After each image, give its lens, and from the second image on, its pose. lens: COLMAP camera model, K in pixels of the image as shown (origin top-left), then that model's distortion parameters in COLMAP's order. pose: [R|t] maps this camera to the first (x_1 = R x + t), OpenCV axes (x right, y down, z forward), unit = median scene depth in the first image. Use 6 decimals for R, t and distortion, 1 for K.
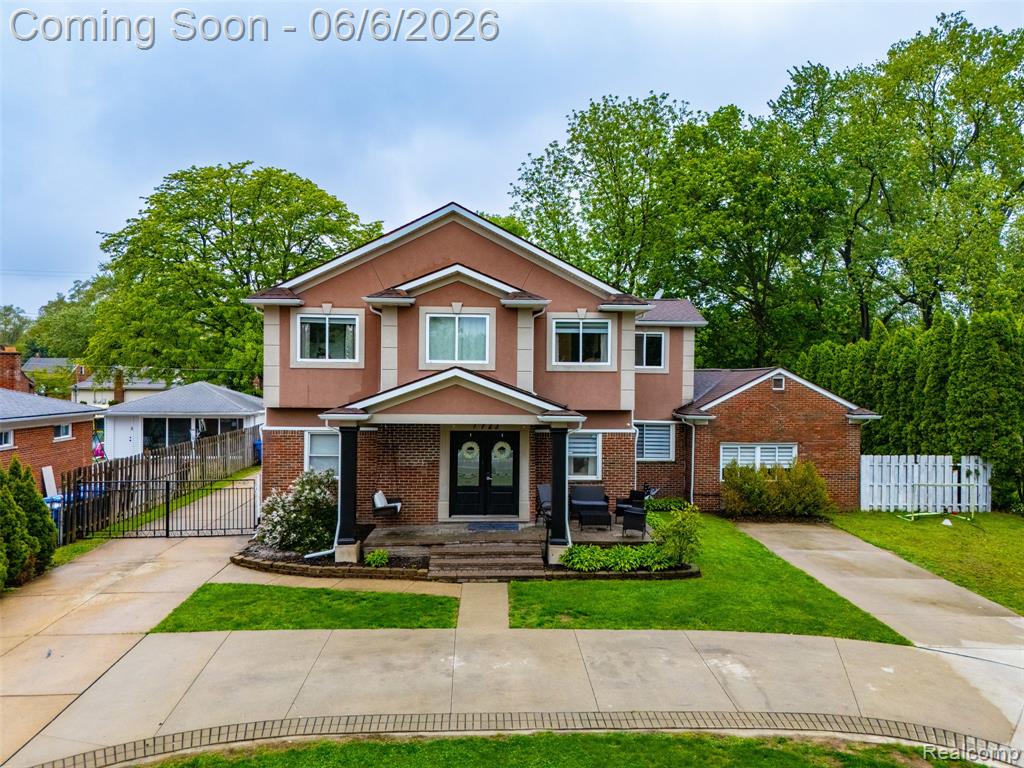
lens RADIAL K [[757.4, 0, 515.2], [0, 757.4, 383.6], [0, 0, 1]] dist [0.068449, -0.062745]
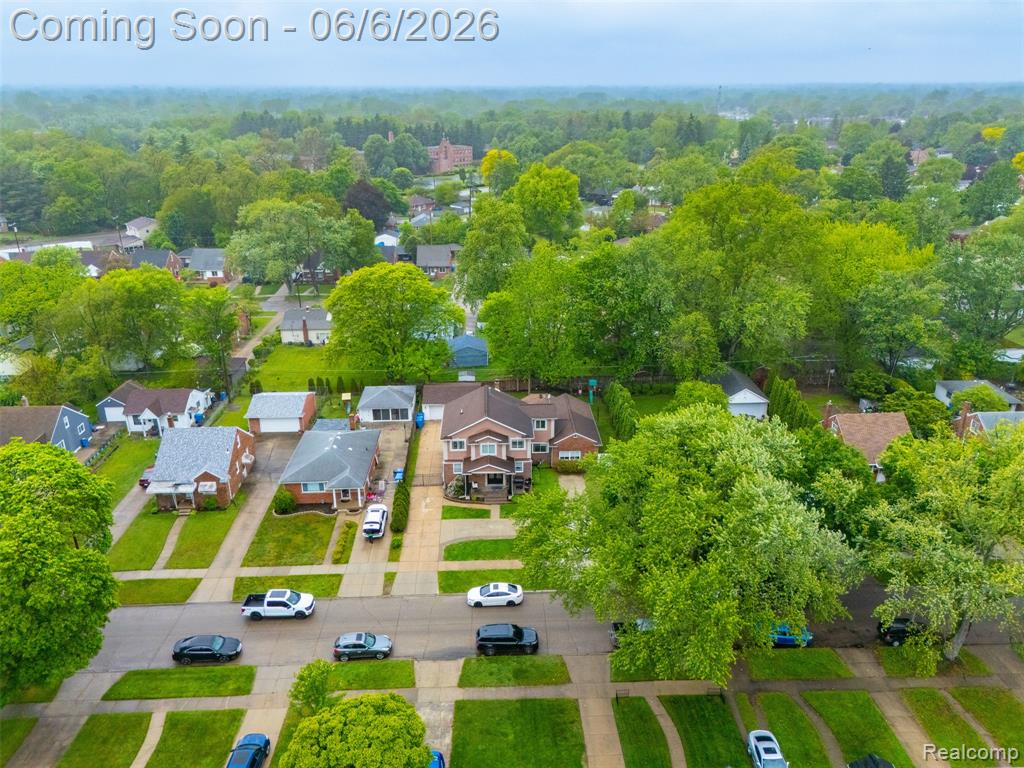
lens RADIAL K [[750.3, 0, 514.6], [0, 750.3, 383.7], [0, 0, 1]] dist [0.068208, -0.063585]
pose [[0.999731, -0.002736, -0.023037, 0.170788], [0.010779, 0.934113, 0.356813, -1.889980], [0.020543, -0.356966, 0.933892, -2.821002]]
